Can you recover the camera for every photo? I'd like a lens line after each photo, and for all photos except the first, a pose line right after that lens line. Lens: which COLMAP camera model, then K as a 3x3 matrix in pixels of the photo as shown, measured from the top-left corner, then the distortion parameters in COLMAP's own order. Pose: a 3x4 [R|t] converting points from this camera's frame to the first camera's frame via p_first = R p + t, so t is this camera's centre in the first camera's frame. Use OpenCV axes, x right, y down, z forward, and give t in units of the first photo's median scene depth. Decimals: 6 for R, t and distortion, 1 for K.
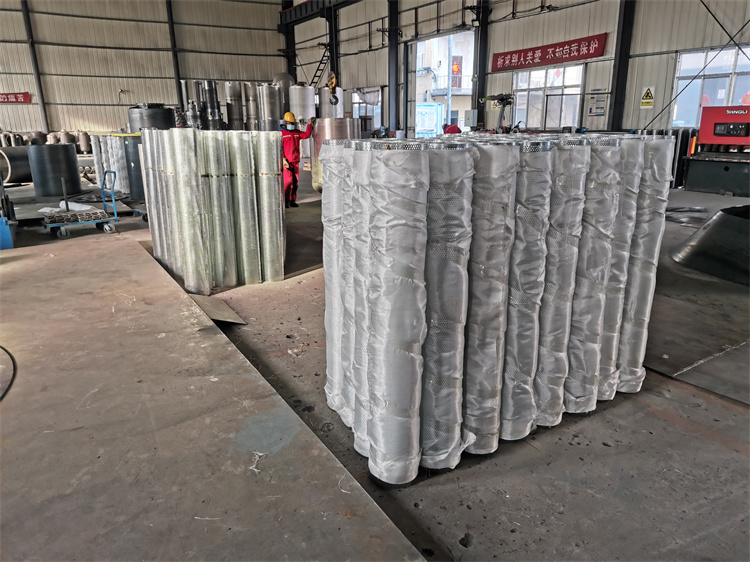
lens RADIAL K [[564.5, 0, 375.0], [0, 564.5, 281.0], [0, 0, 1]] dist [0.007232, -0.001340]
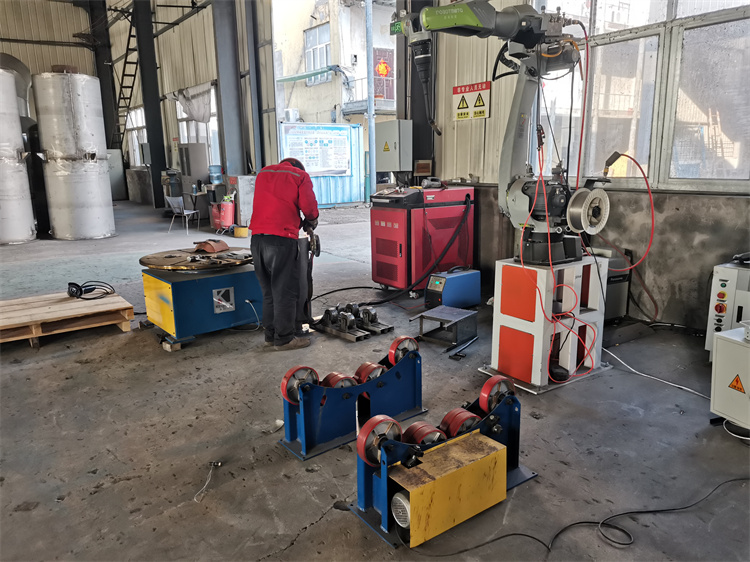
lens RADIAL K [[564.5, 0, 375.0], [0, 564.5, 281.0], [0, 0, 1]] dist [0.007232, -0.001340]
pose [[0.996169, -0.023341, 0.084276, 0.126747], [0.028121, 0.998036, -0.055979, -0.187234], [-0.082804, 0.058134, 0.994869, 0.663963]]
